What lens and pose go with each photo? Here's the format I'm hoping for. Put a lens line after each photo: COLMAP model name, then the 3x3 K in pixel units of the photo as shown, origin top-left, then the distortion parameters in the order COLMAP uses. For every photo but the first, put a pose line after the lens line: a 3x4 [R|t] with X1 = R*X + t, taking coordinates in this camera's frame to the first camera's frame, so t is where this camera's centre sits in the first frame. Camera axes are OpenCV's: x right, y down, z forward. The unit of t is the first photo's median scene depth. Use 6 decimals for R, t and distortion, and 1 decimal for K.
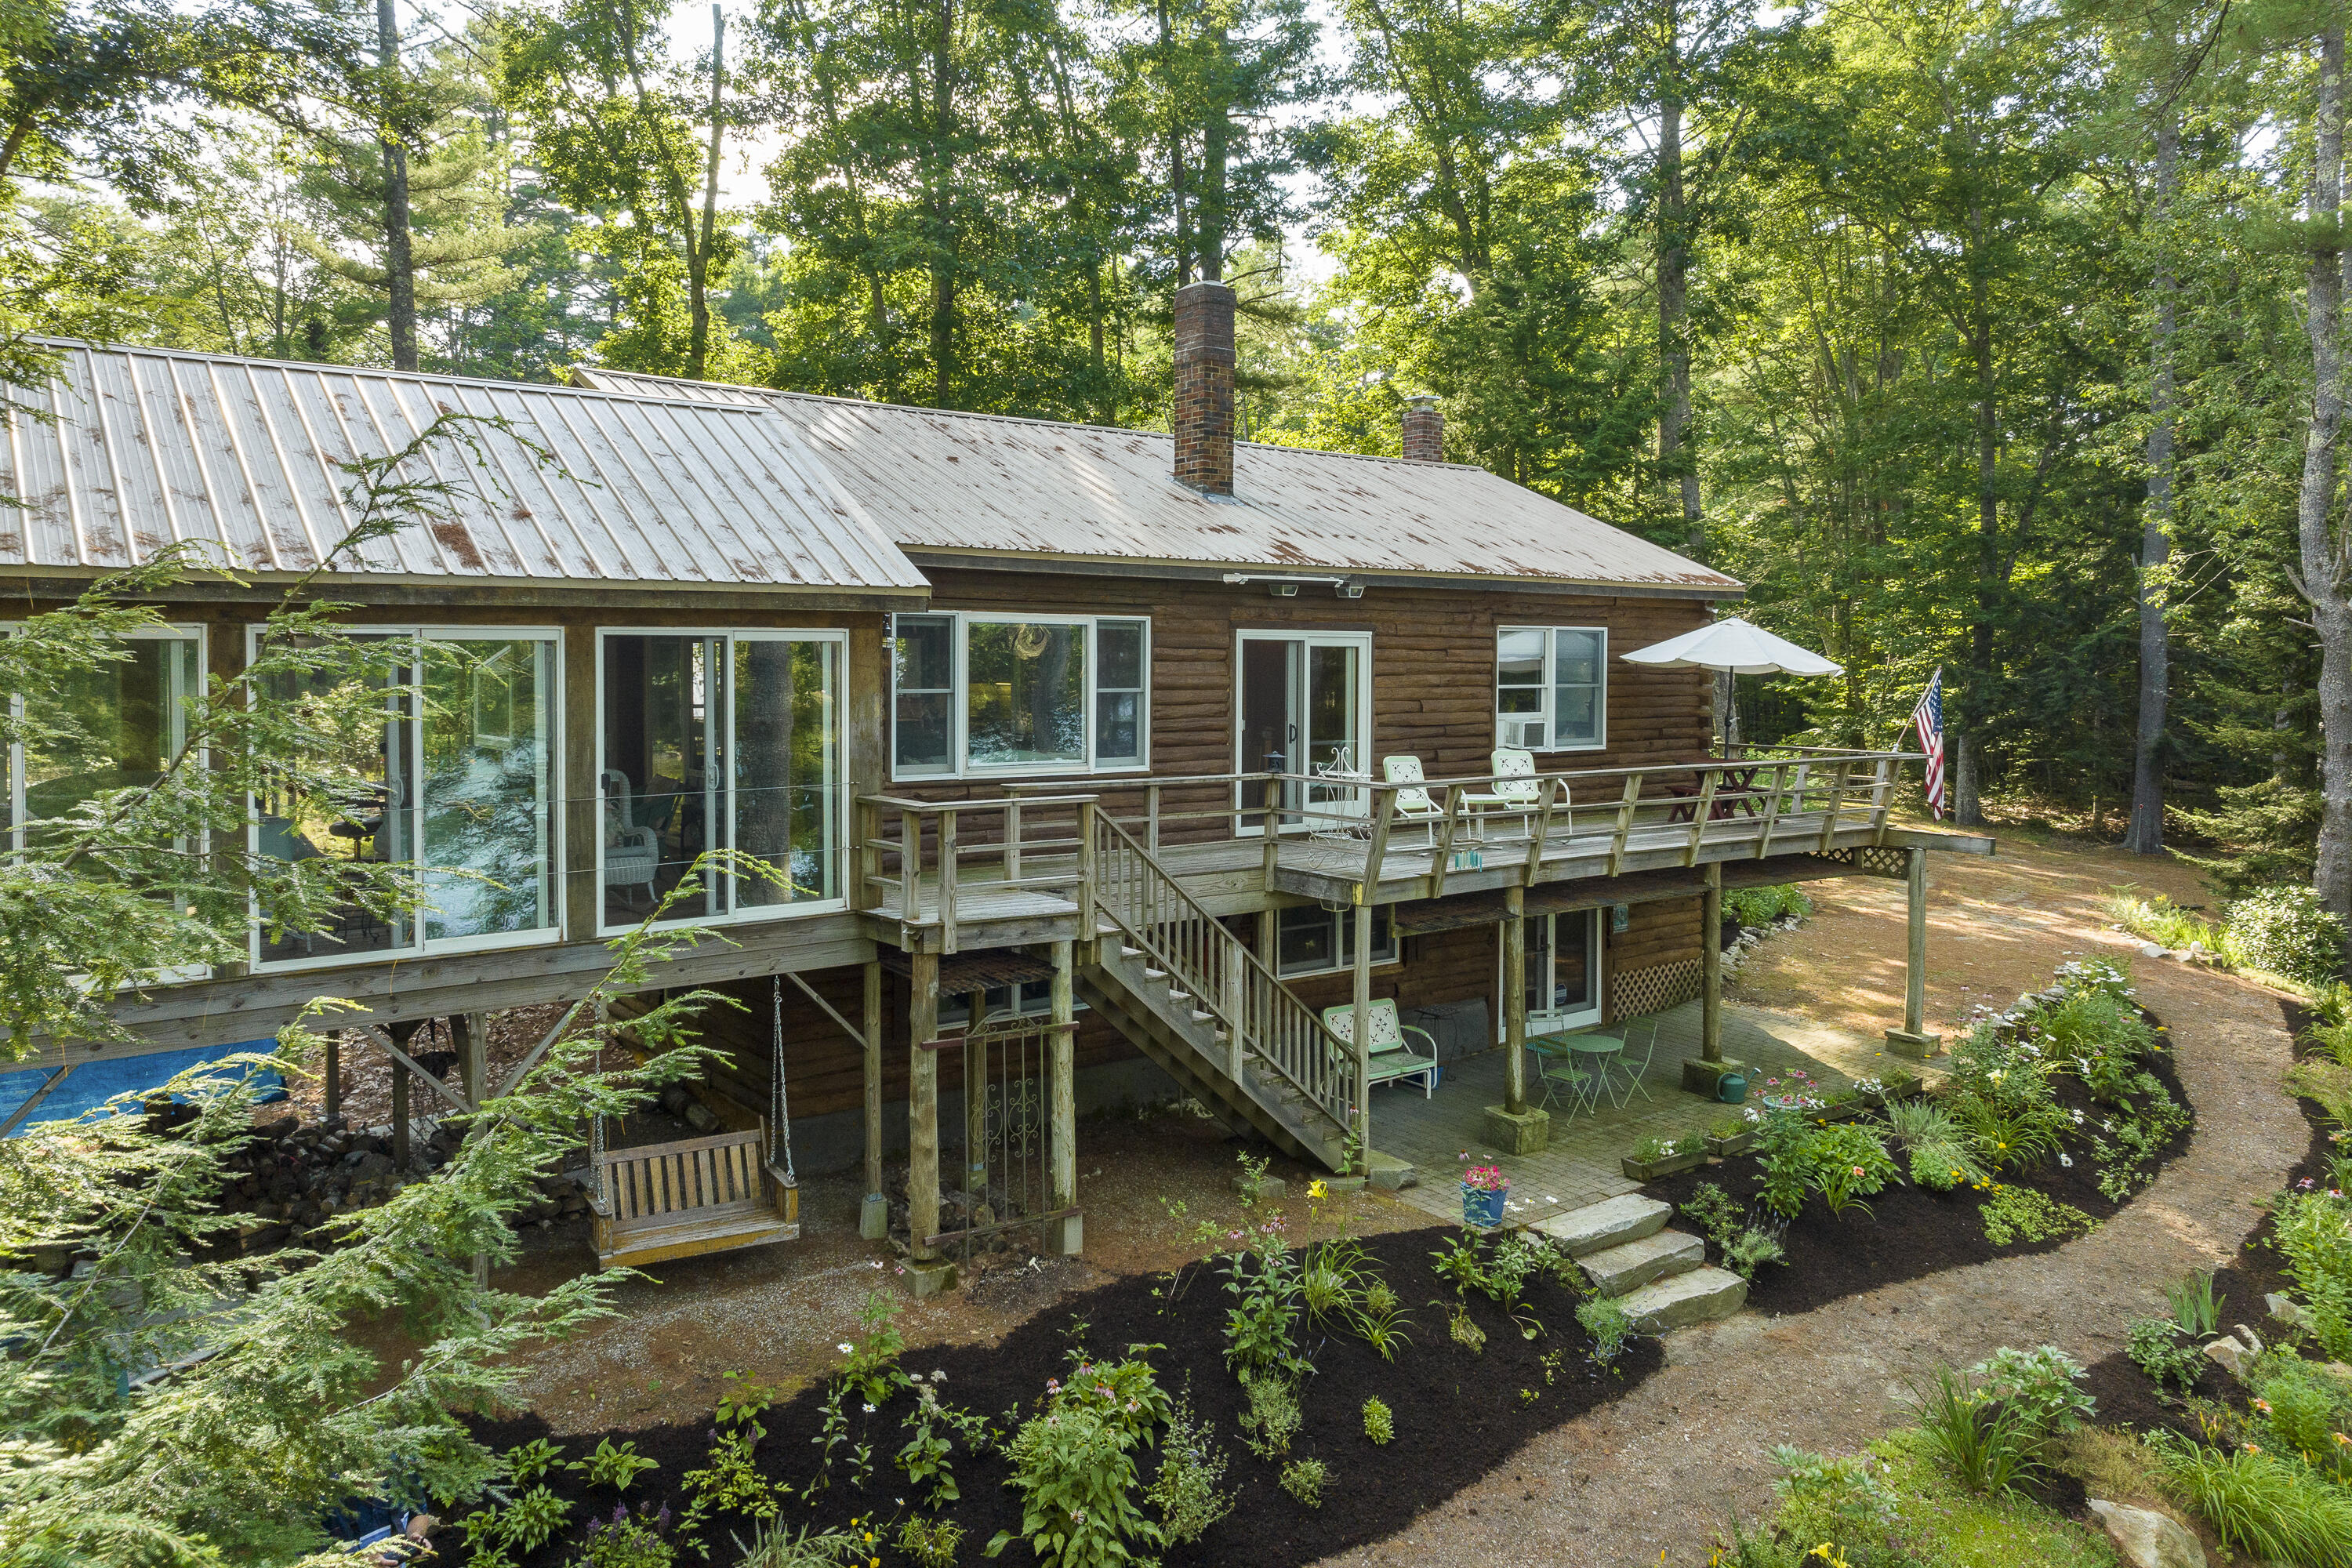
lens RADIAL K [[1641.1, 0, 1169.9], [0, 1641.1, 691.8], [0, 0, 1]] dist [-0.001965, -0.000670]
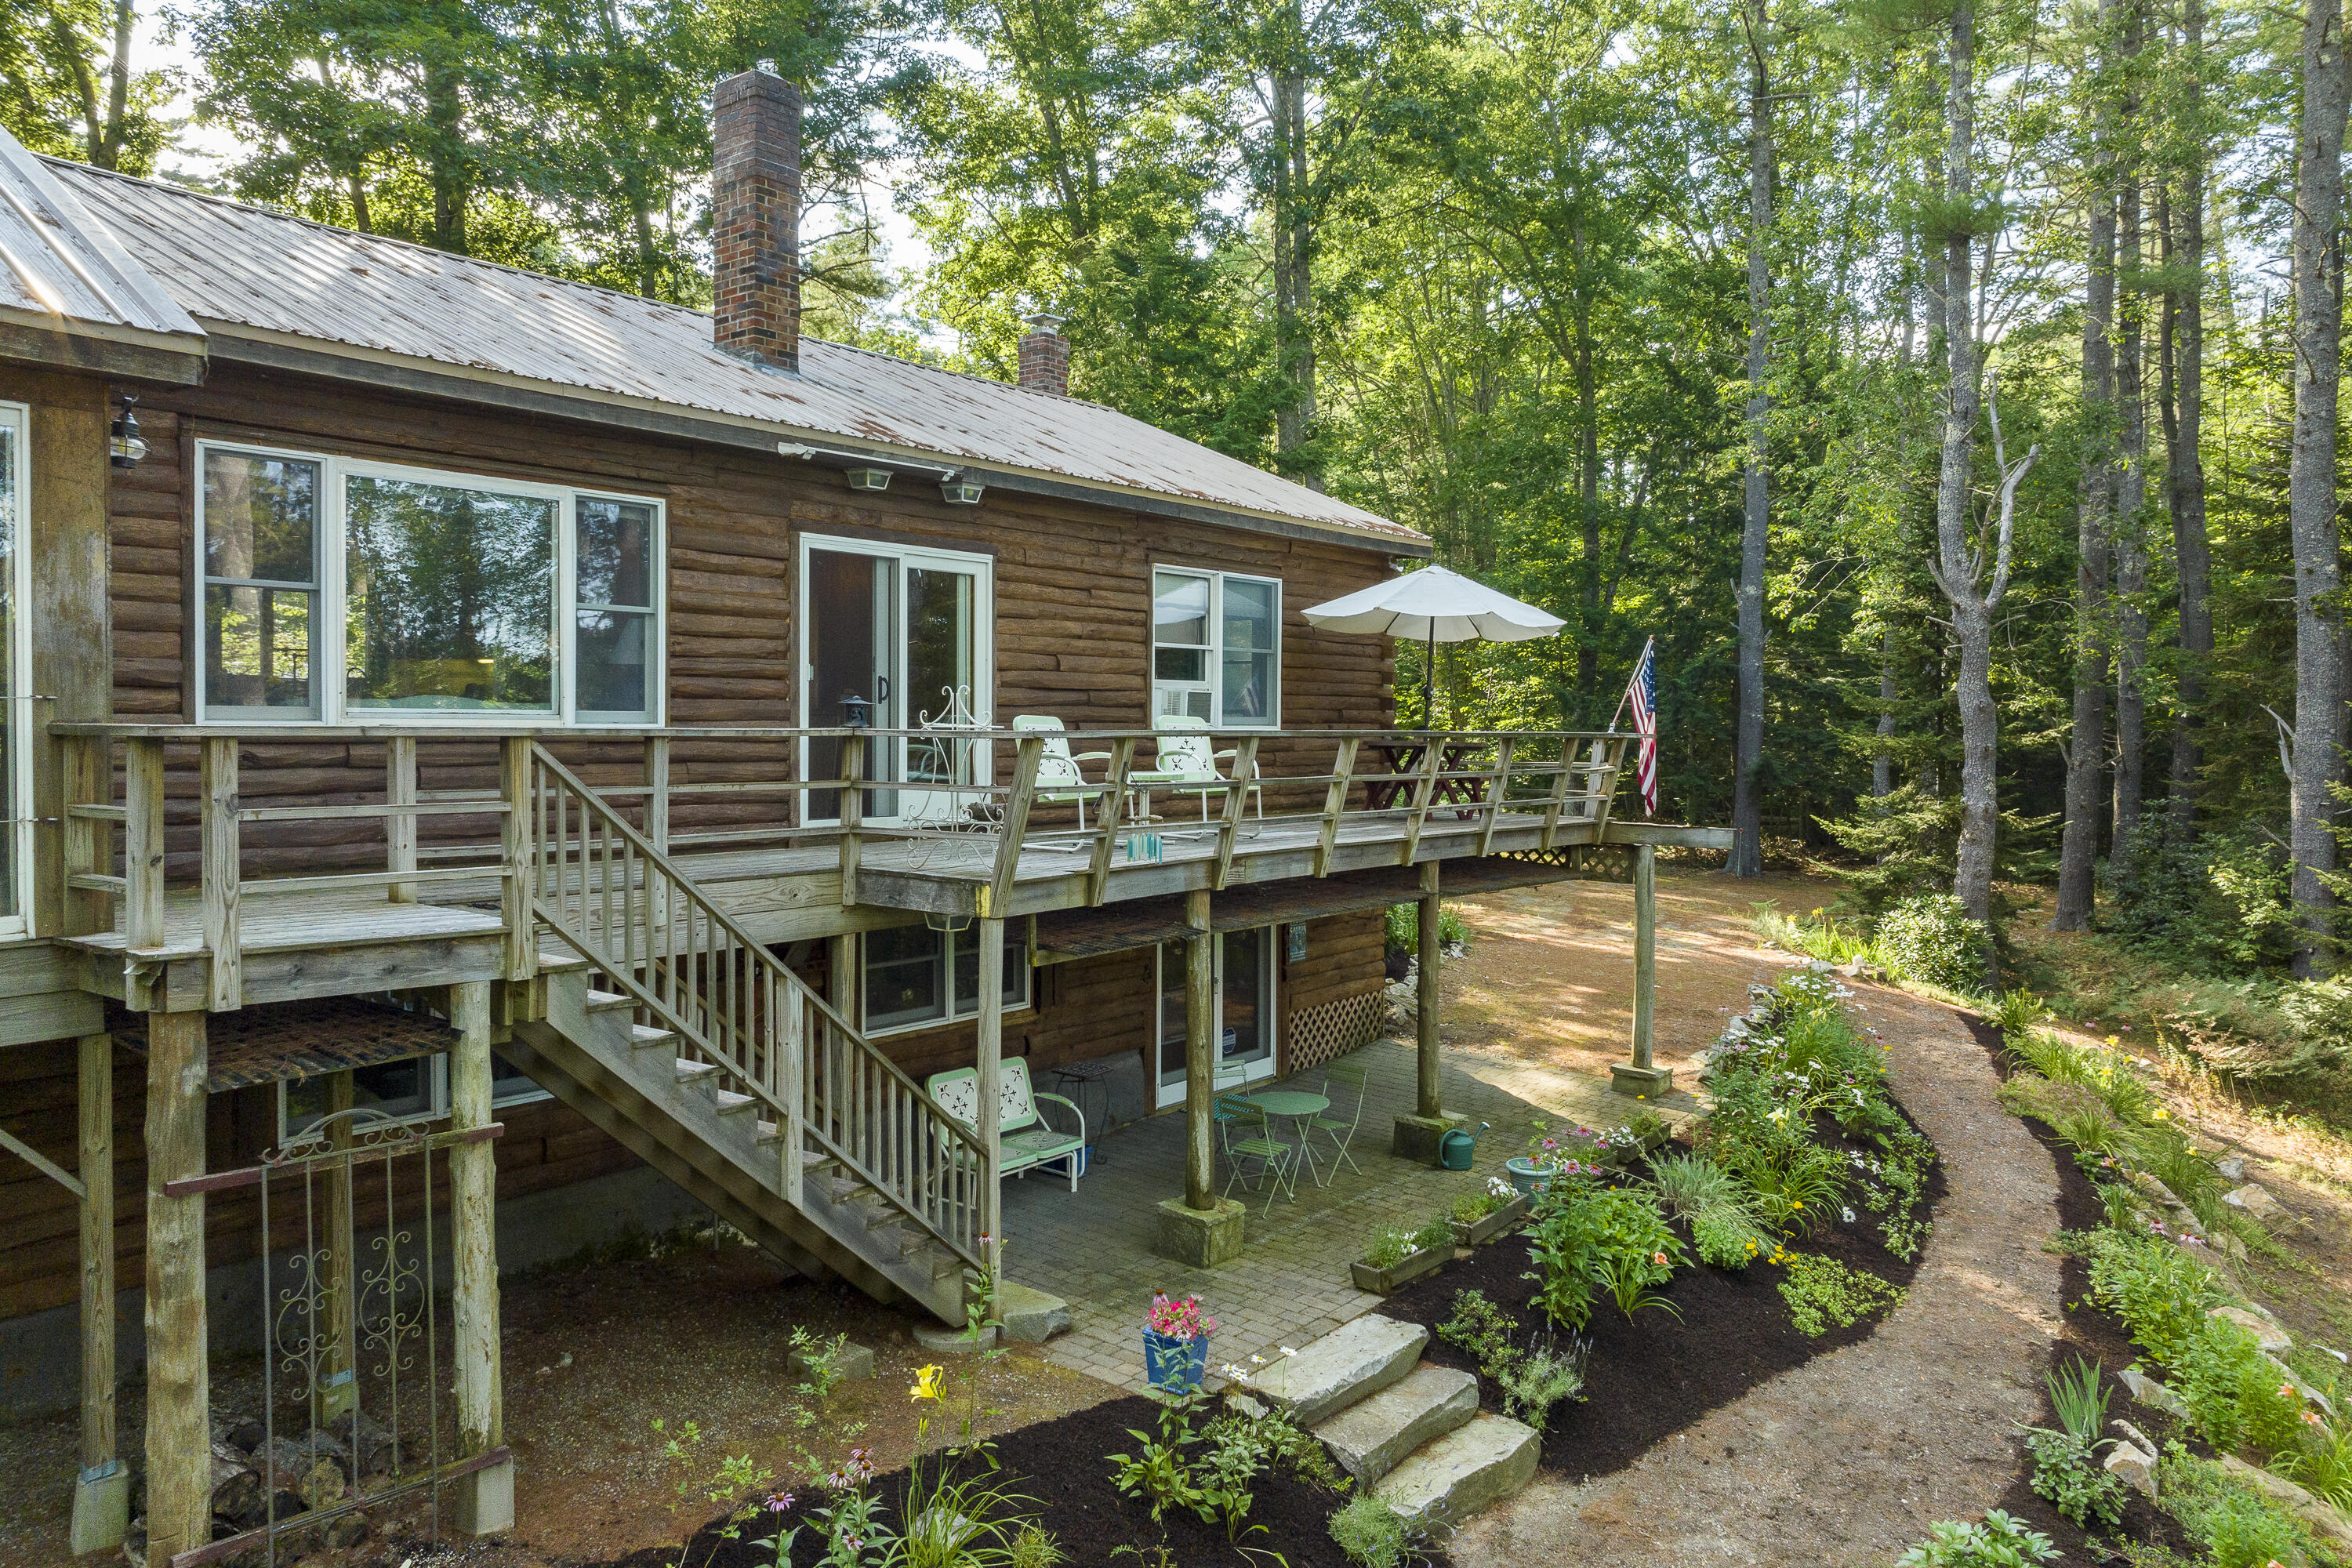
lens RADIAL K [[1638.9, 0, 1175.0], [0, 1638.9, 749.0], [0, 0, 1]] dist [0.009244, -0.021234]
pose [[0.968738, -0.003717, 0.248058, 0.023389], [0.004570, 0.999985, -0.002862, 0.059128], [-0.248044, 0.003906, 0.968741, 0.311827]]
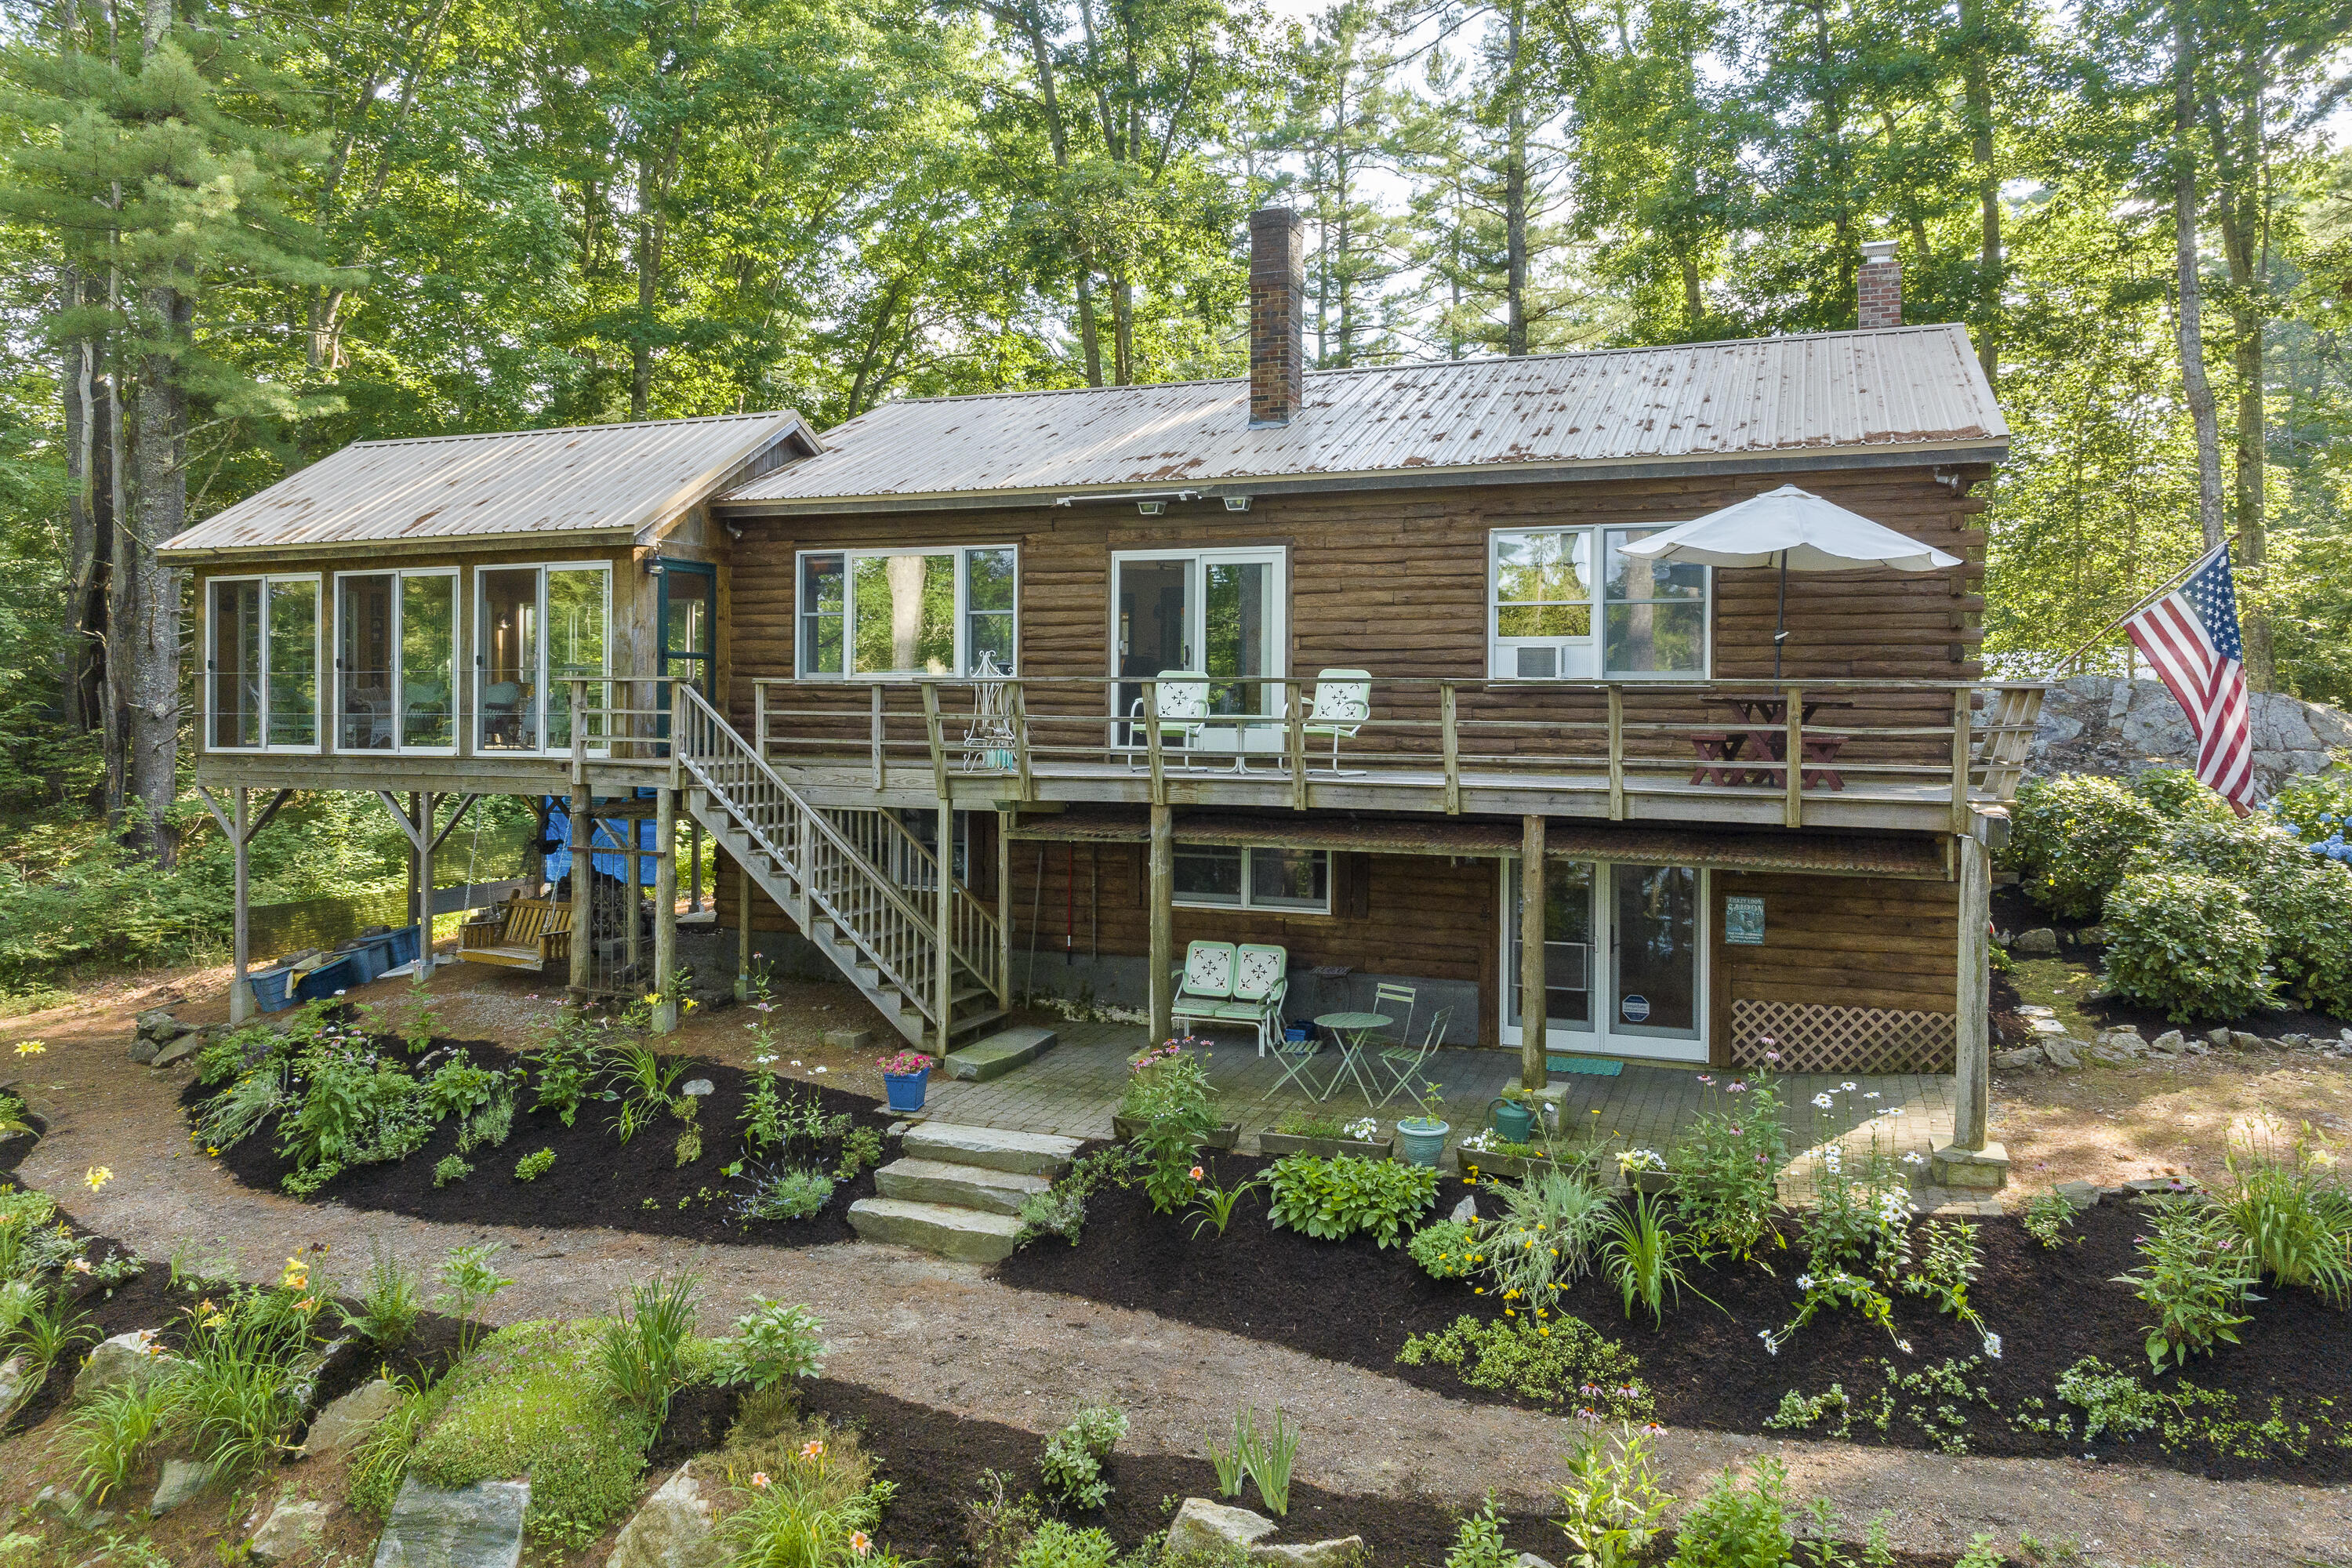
lens RADIAL K [[1599.2, 0, 1177.1], [0, 1599.2, 726.7], [0, 0, 1]] dist [-0.002656, -0.000392]
pose [[0.517722, 0.007818, -0.855513, 0.976510], [-0.022094, 0.999747, -0.004235, 0.079443], [0.855264, 0.021094, 0.517763, 0.553359]]
